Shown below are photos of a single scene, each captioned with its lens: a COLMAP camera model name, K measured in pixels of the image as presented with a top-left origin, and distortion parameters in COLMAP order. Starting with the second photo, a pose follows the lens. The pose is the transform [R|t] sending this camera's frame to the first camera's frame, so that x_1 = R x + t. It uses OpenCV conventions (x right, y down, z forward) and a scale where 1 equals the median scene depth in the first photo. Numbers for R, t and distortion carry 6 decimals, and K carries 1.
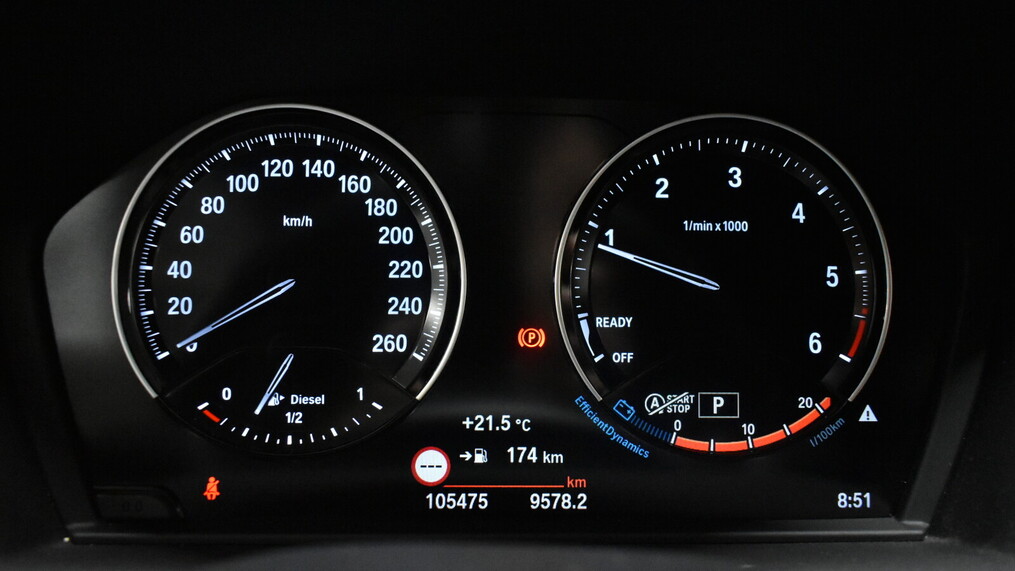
lens RADIAL K [[778.4, 0, 509.0], [0, 778.4, 284.8], [0, 0, 1]] dist [-0.035877, 0.001287]
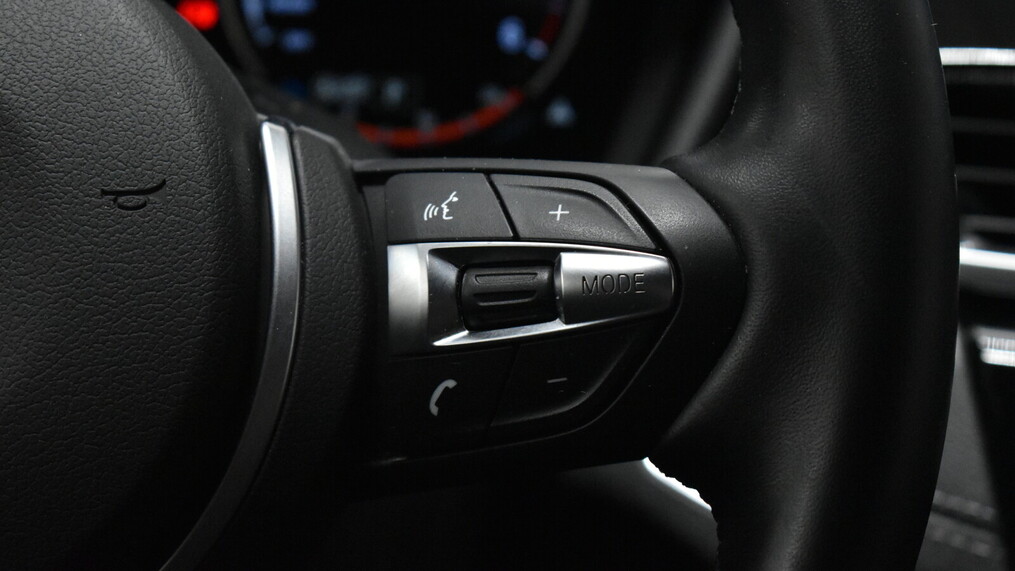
lens RADIAL K [[2355.6, 0, 509.5], [0, 2355.6, 286.4], [0, 0, 1]] dist [0.029059, 0.000000]
pose [[0.996261, 0.040497, -0.076318, 0.629084], [-0.042178, 0.998899, -0.020547, 0.434999], [0.075402, 0.023689, 0.996872, -1.774805]]
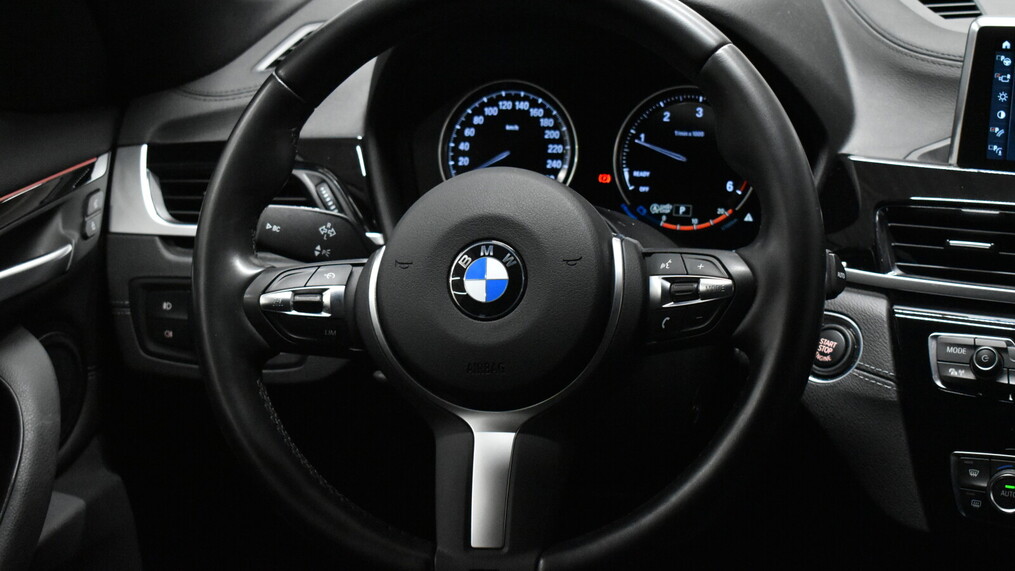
lens RADIAL K [[1664.0, 0, 508.0], [0, 1664.0, 285.8], [0, 0, 1]] dist [-0.148772, 0.000000]
pose [[0.956735, 0.046421, -0.287234, 1.204707], [-0.050735, 0.998683, -0.007590, 0.443213], [0.286504, 0.021834, 0.957830, -3.885032]]
